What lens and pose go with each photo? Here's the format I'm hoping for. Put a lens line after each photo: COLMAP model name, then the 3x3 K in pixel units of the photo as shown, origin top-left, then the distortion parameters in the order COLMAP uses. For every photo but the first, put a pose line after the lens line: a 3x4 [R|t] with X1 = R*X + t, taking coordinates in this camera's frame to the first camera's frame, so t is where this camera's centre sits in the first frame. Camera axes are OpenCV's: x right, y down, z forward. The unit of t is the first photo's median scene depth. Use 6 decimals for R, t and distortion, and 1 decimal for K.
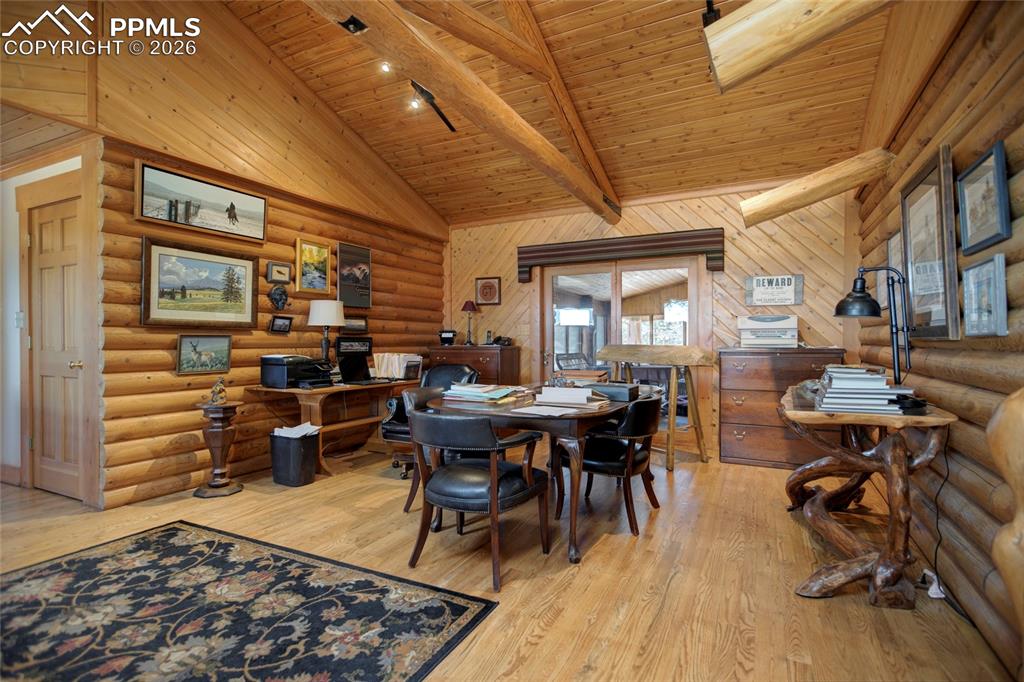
lens RADIAL K [[506.7, 0, 512.1], [0, 506.7, 341.5], [0, 0, 1]] dist [-0.002301, -0.000897]
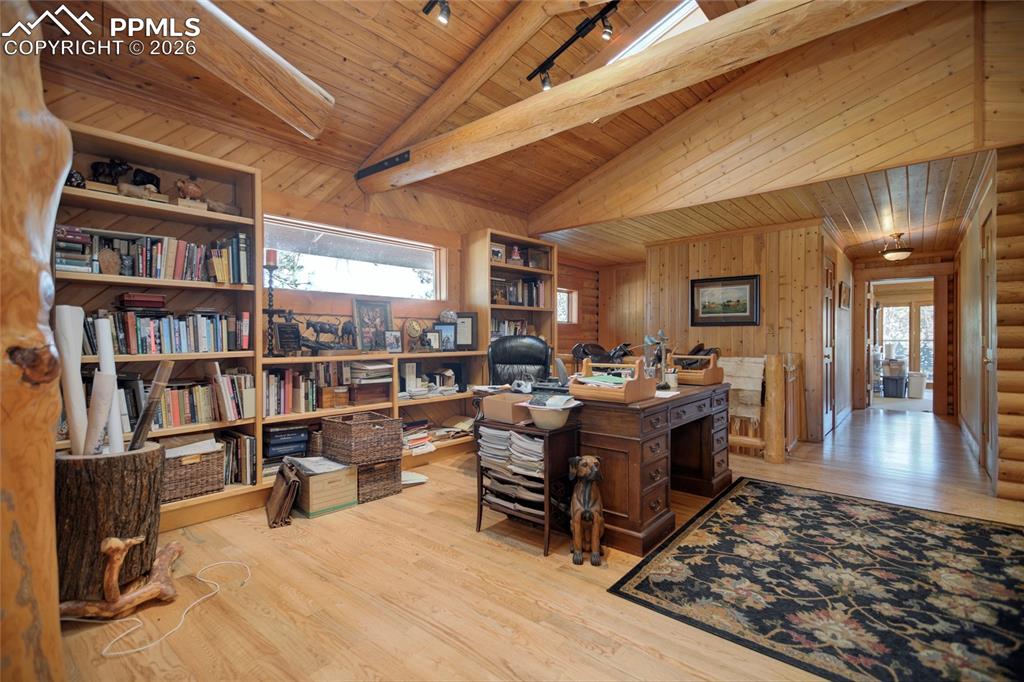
lens RADIAL K [[469.6, 0, 512.5], [0, 469.6, 341.8], [0, 0, 1]] dist [0.001198, 0.000221]
pose [[-0.236859, 0.006072, -0.971525, 0.607884], [-0.000466, 0.999980, 0.006364, -0.003166], [0.971544, 0.001960, -0.236851, 0.355795]]
